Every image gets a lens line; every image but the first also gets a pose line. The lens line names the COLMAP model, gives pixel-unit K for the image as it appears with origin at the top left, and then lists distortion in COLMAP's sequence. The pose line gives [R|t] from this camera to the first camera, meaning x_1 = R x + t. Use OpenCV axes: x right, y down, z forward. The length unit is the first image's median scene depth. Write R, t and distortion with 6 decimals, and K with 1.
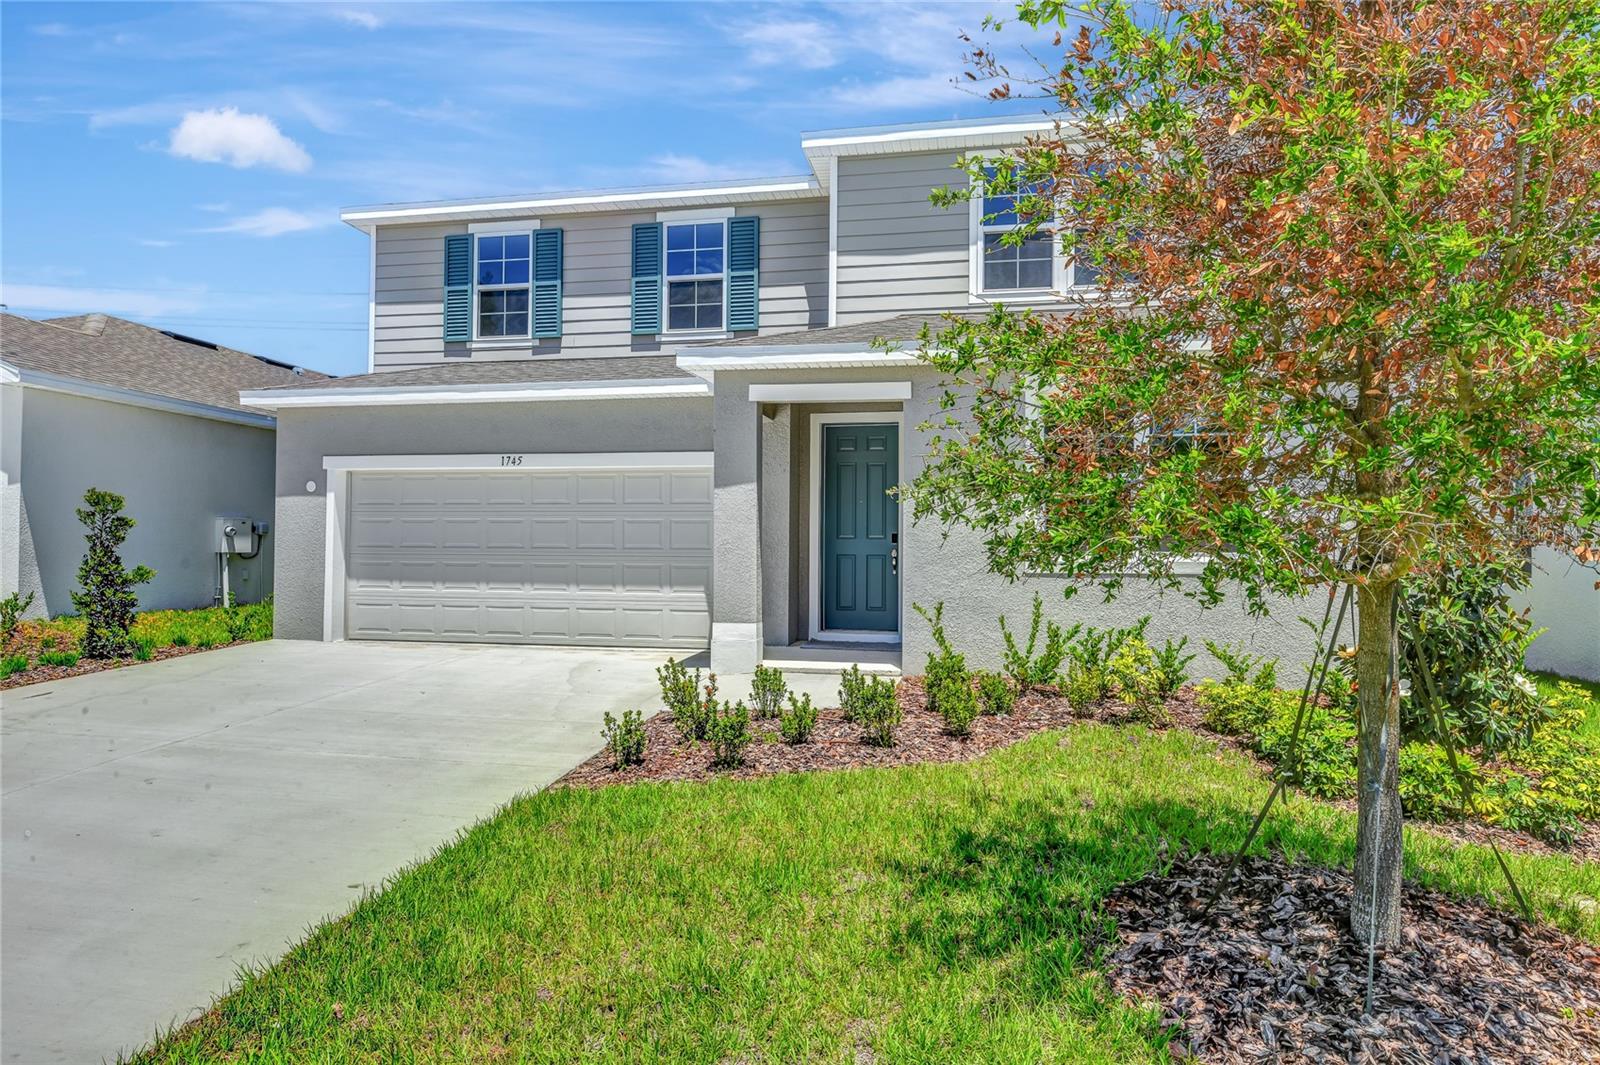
lens RADIAL K [[989.4, 0, 800.0], [0, 989.4, 532.5], [0, 0, 1]] dist [0.000813, -0.015994]
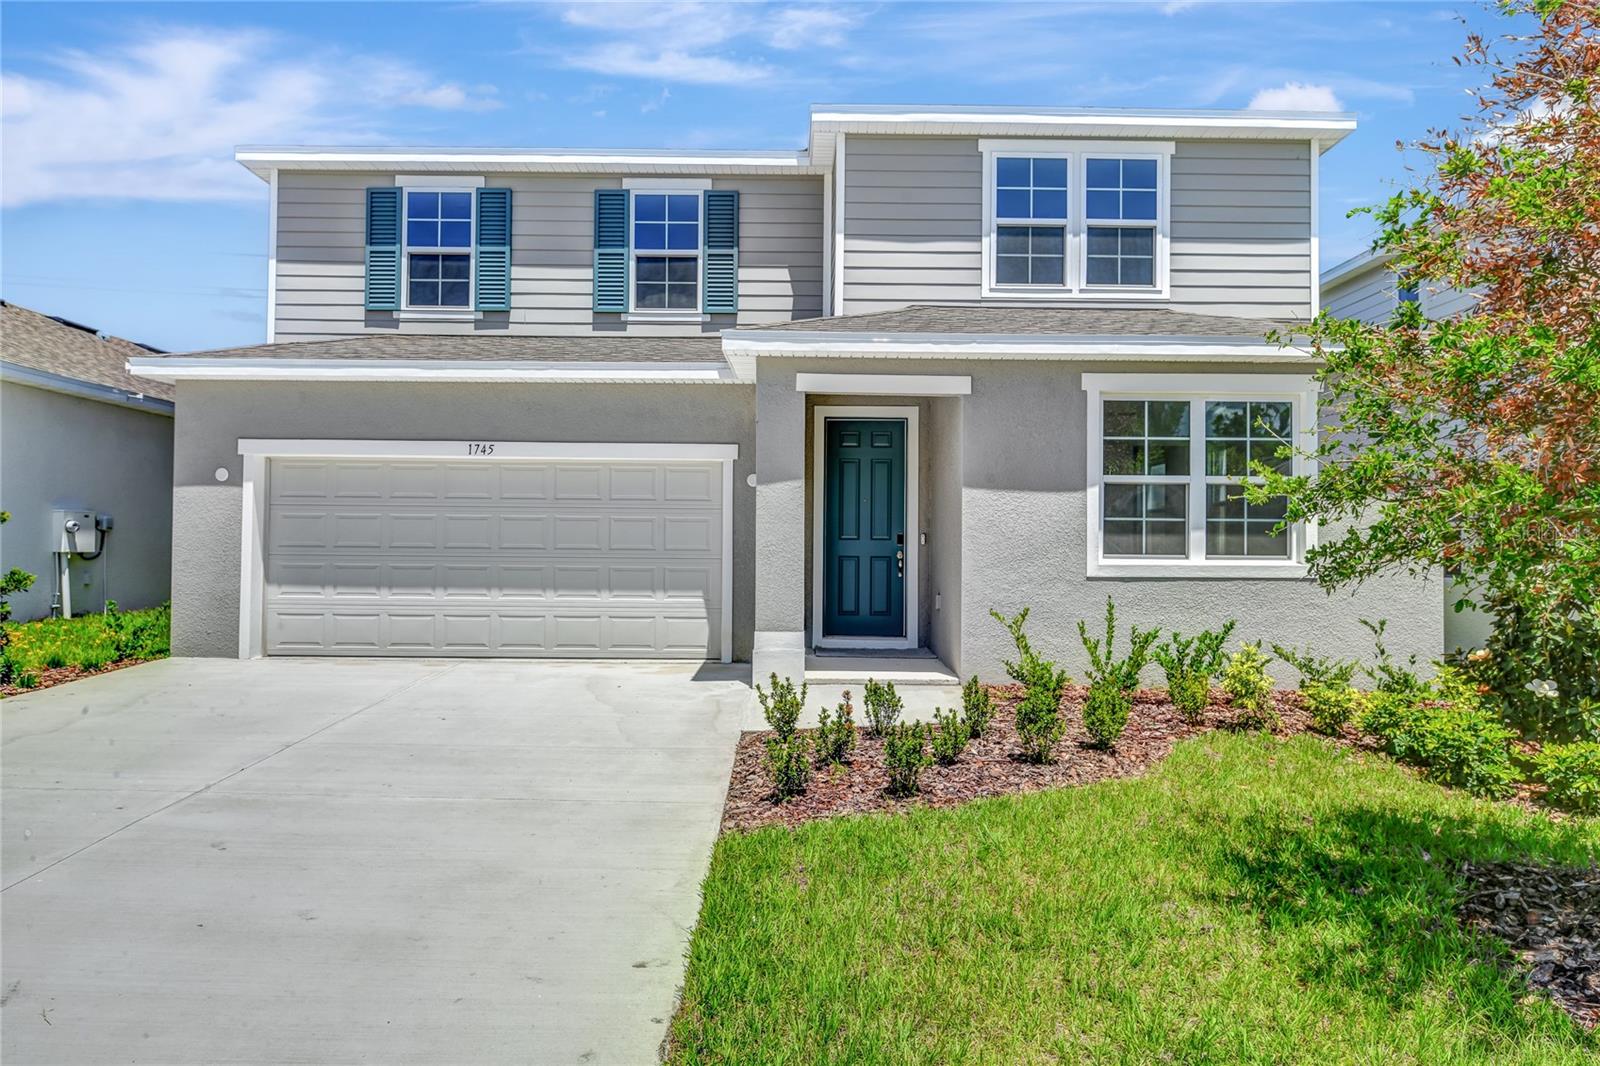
lens RADIAL K [[1022.4, 0, 800.0], [0, 1022.4, 533.0], [0, 0, 1]] dist [0.002231, -0.015232]
pose [[0.979585, 0.005125, 0.200964, -0.186244], [-0.006032, 0.999974, 0.003904, -0.003297], [-0.200939, -0.005036, 0.979591, 0.051100]]
